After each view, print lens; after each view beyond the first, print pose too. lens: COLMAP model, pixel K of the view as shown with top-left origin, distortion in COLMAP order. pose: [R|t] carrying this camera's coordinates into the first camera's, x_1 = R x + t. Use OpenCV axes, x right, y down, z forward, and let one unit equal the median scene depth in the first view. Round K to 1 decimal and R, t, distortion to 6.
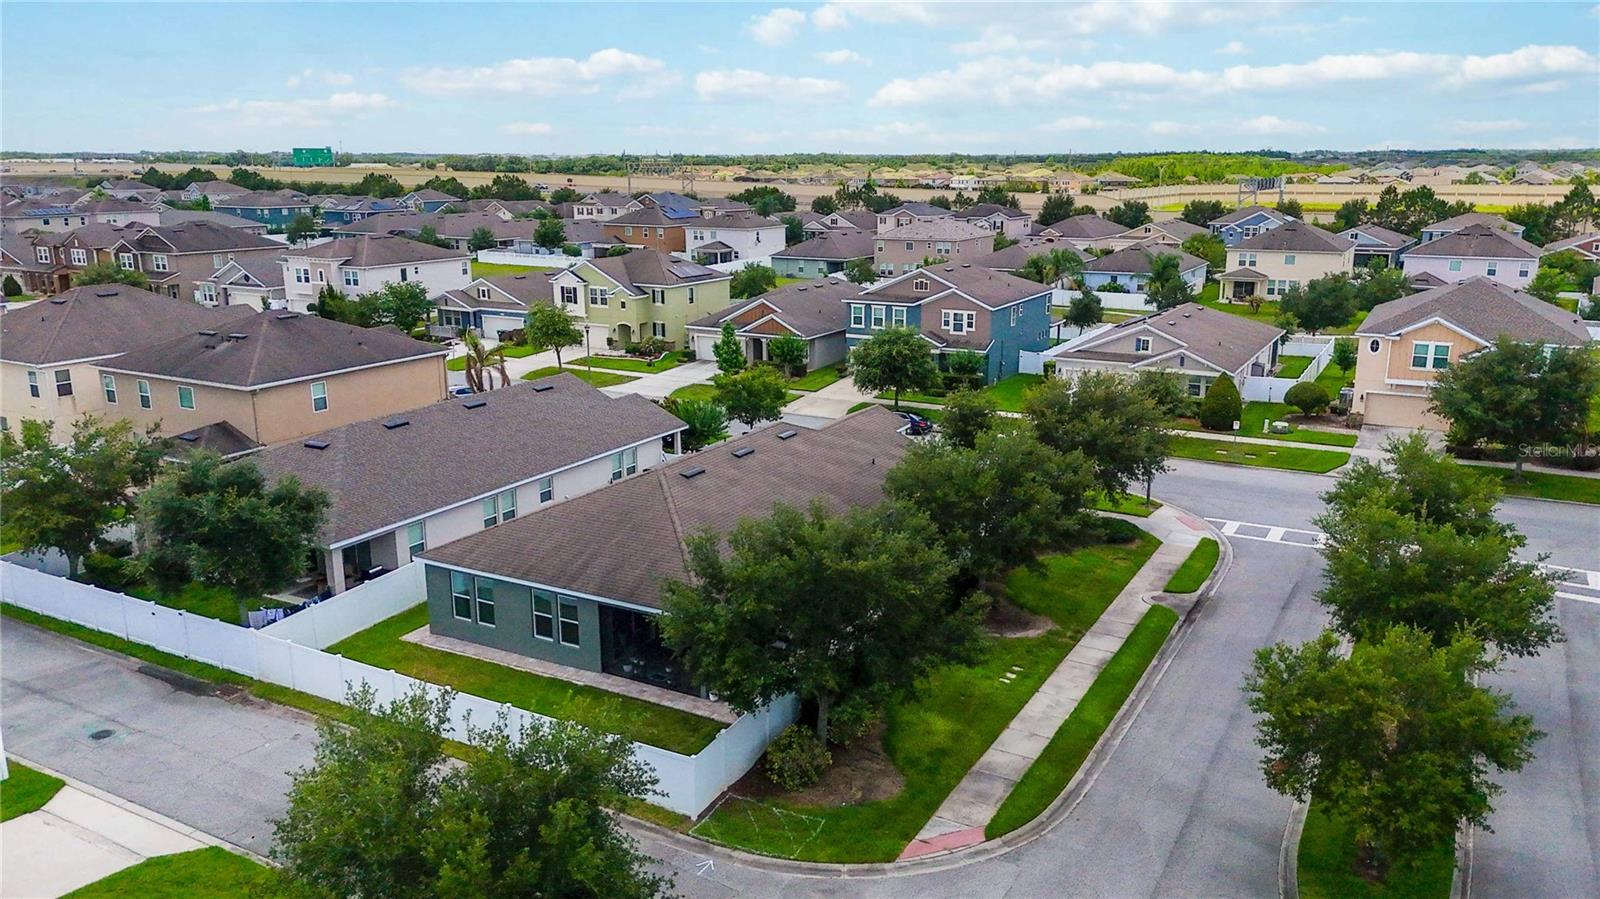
lens RADIAL K [[1178.6, 0, 800.0], [0, 1178.6, 449.5], [0, 0, 1]] dist [0.084778, -0.107998]
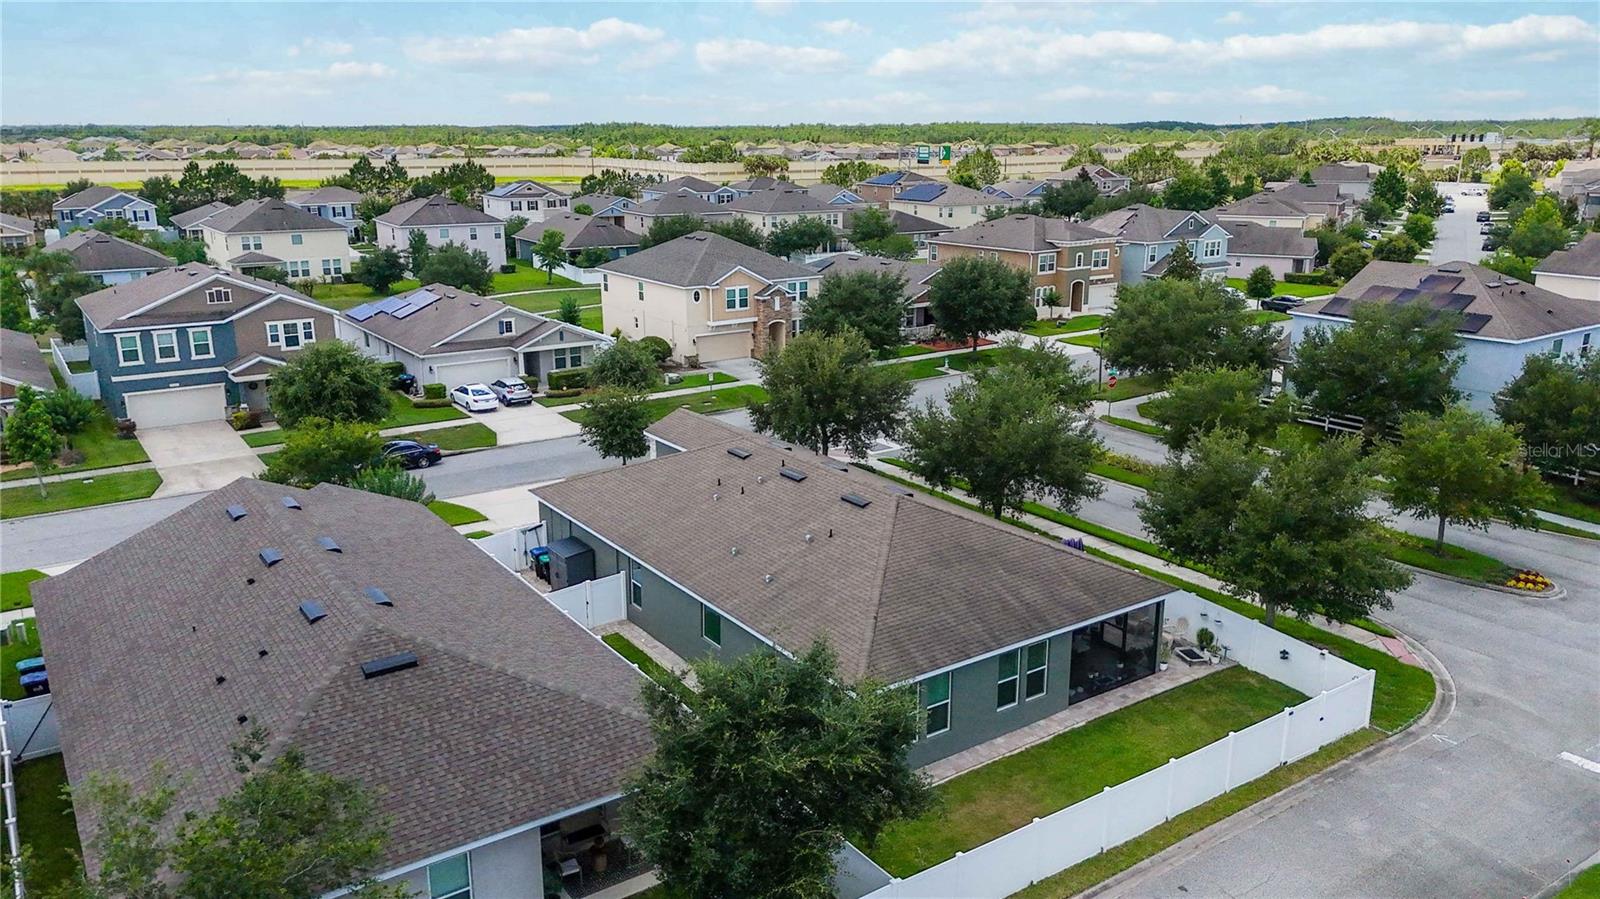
lens RADIAL K [[1178.6, 0, 800.0], [0, 1178.6, 449.5], [0, 0, 1]] dist [0.084778, -0.107998]
pose [[0.431336, -0.232624, 0.871685, -0.434445], [0.216138, 0.964695, 0.150494, -0.078272], [-0.875919, 0.123491, 0.466386, 0.321204]]
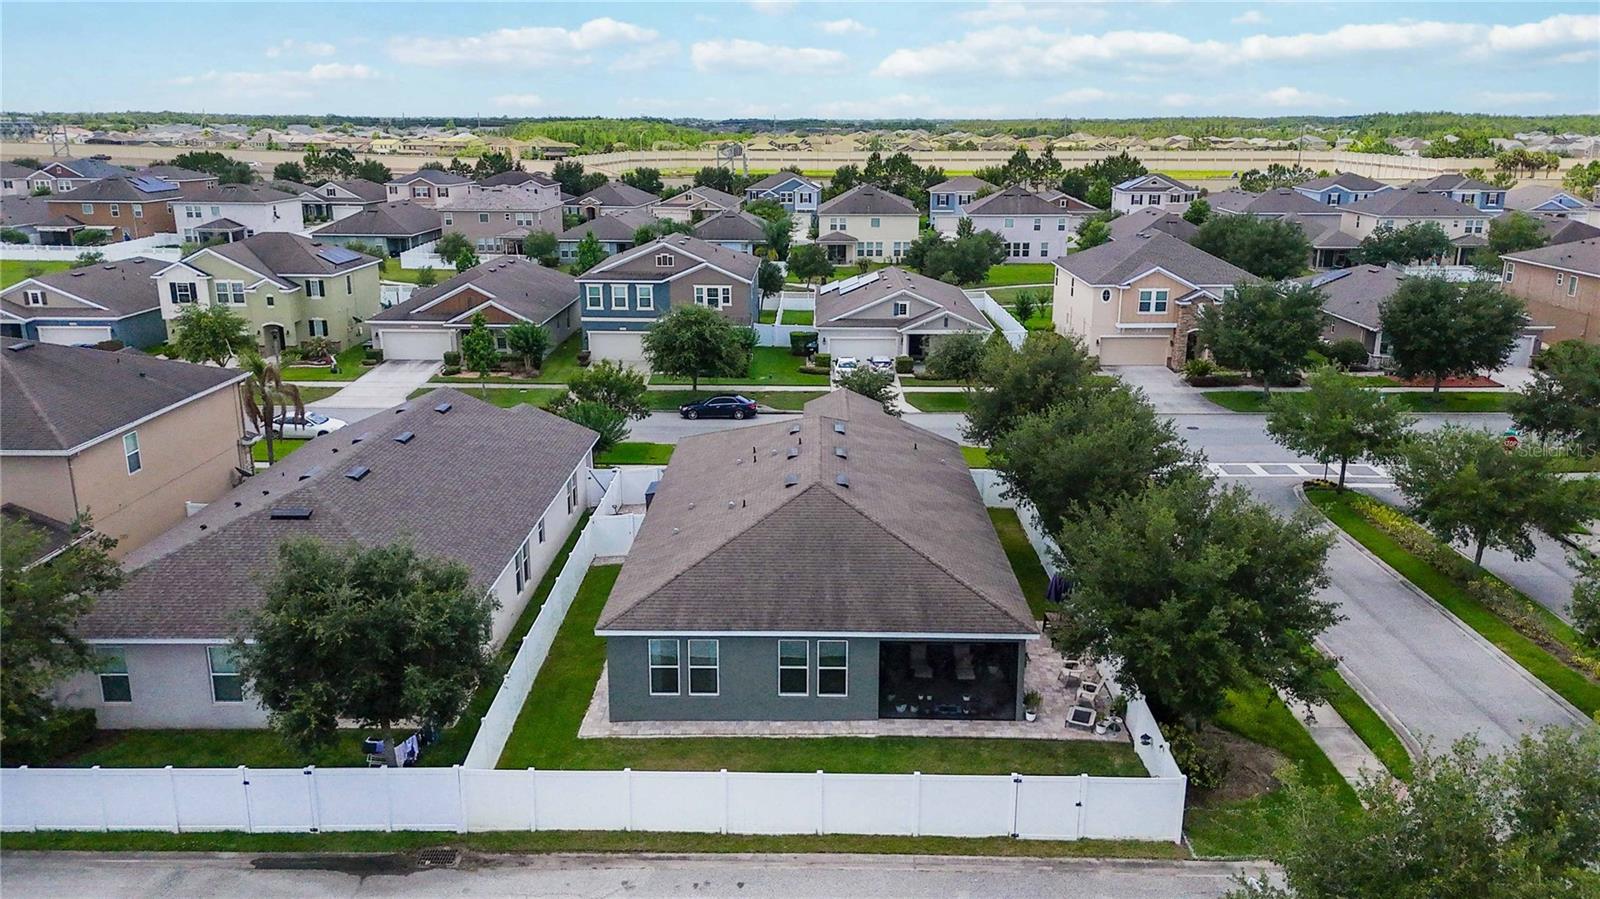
lens RADIAL K [[1202.9, 0, 800.0], [0, 1202.9, 449.5], [0, 0, 1]] dist [0.087652, -0.117205]
pose [[0.877584, -0.120649, 0.463994, -0.266271], [0.109958, 0.992670, 0.050145, -0.026371], [-0.466643, 0.007014, 0.884418, 0.103251]]
